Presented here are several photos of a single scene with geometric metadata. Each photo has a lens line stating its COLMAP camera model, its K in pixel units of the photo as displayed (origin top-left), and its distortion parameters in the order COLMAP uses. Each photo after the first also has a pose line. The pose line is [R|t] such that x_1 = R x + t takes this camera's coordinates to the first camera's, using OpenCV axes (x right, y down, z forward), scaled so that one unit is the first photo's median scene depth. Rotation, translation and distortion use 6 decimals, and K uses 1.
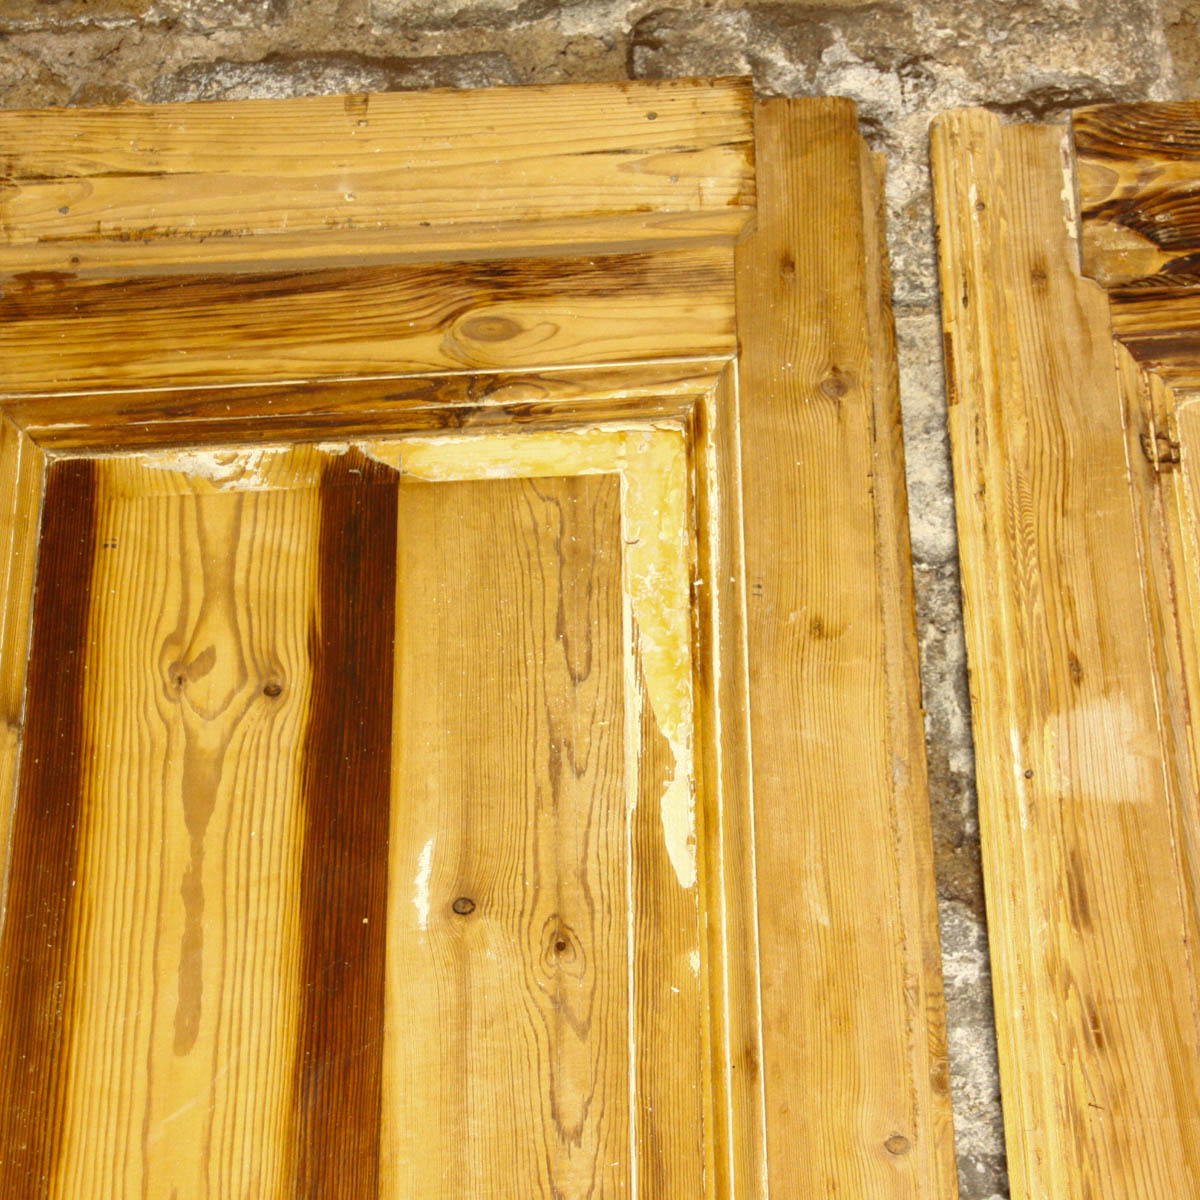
lens RADIAL K [[3562.2, 0, 603.6], [0, 3562.2, 638.9], [0, 0, 1]] dist [0.355075, 0.000000]
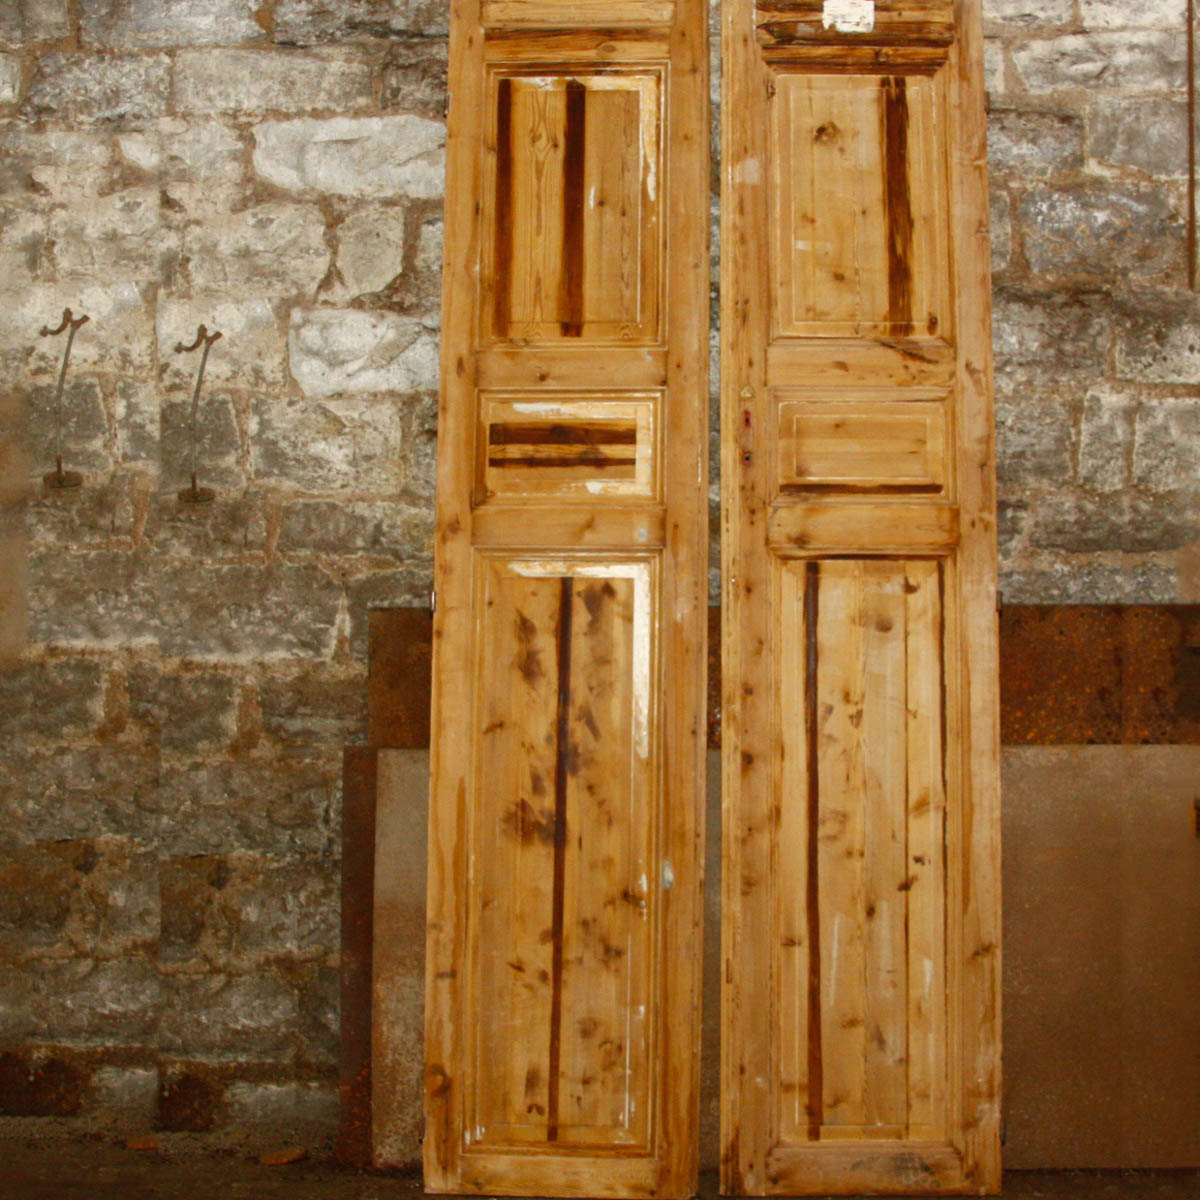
lens RADIAL K [[1400.1, 0, 599.5], [0, 1400.1, 589.0], [0, 0, 1]] dist [-0.122718, 0.000000]
pose [[0.999480, 0.023495, 0.022070, -0.062963], [-0.031170, 0.878974, 0.475851, -0.294020], [-0.008218, -0.476291, 0.879249, -0.658227]]
